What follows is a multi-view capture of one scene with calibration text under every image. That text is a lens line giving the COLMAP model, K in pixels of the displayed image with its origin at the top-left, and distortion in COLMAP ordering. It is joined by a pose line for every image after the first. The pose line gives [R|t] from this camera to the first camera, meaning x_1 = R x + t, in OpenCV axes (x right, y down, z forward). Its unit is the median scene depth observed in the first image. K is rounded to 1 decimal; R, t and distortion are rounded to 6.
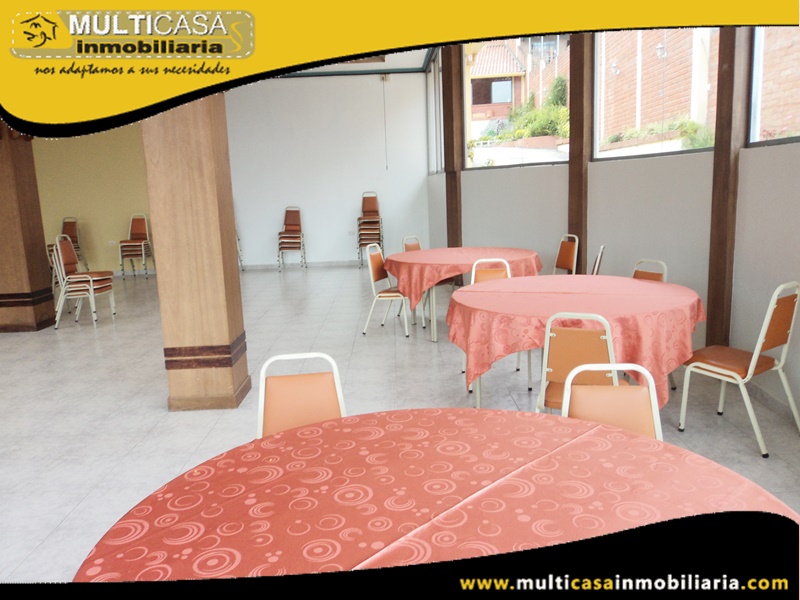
lens RADIAL K [[671.0, 0, 400.1], [0, 671.0, 299.8], [0, 0, 1]] dist [-0.008631, 0.002132]
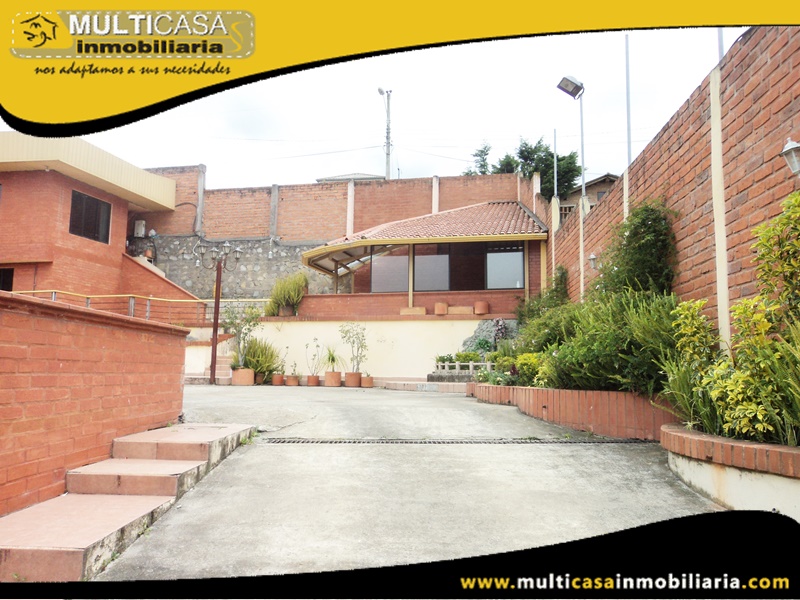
lens RADIAL K [[671.0, 0, 400.3], [0, 671.0, 299.3], [0, 0, 1]] dist [-0.008631, 0.002132]
pose [[0.997894, 0.037177, -0.053160, 0.101516], [-0.050308, 0.960874, -0.272379, -0.142812], [0.040954, 0.274480, 0.960720, 0.508107]]
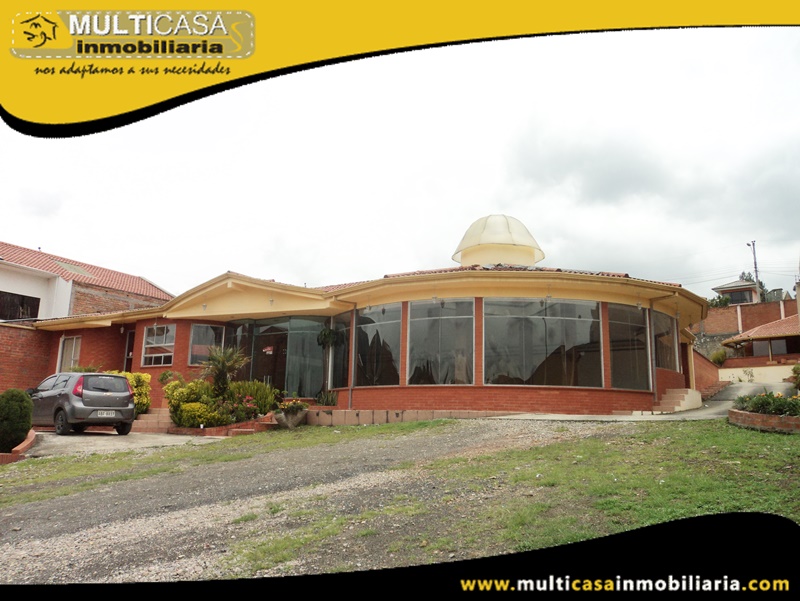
lens RADIAL K [[671.0, 0, 404.2], [0, 671.0, 298.4], [0, 0, 1]] dist [-0.008631, 0.002132]
pose [[0.836429, -0.061069, -0.544662, 0.215938], [-0.133464, 0.941162, -0.310485, 0.144819], [0.531576, 0.332391, 0.779065, -0.569423]]
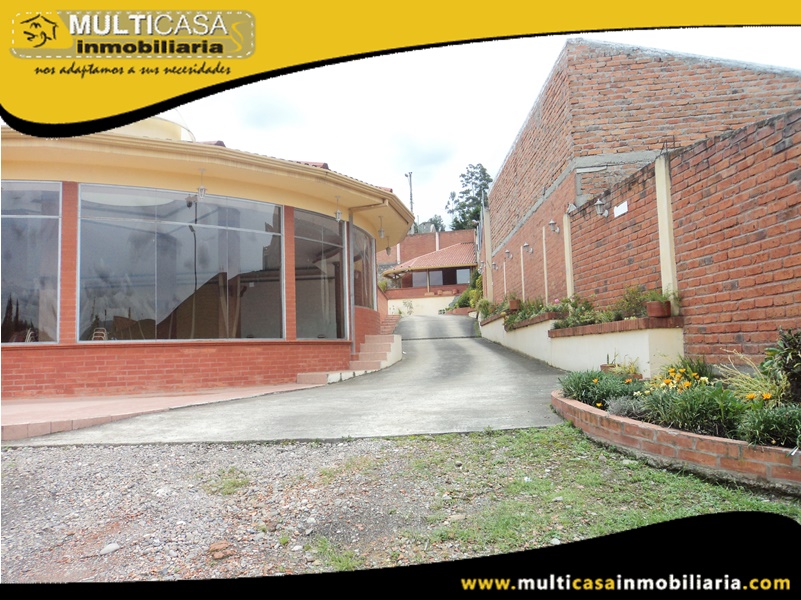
lens RADIAL K [[671.9, 0, 405.0], [0, 671.9, 300.6], [0, 0, 1]] dist [-0.008631, 0.002132]
pose [[0.997595, -0.006654, -0.068994, 0.130622], [-0.010379, 0.969819, -0.243607, 0.083169], [0.068533, 0.243737, 0.967417, -0.359919]]
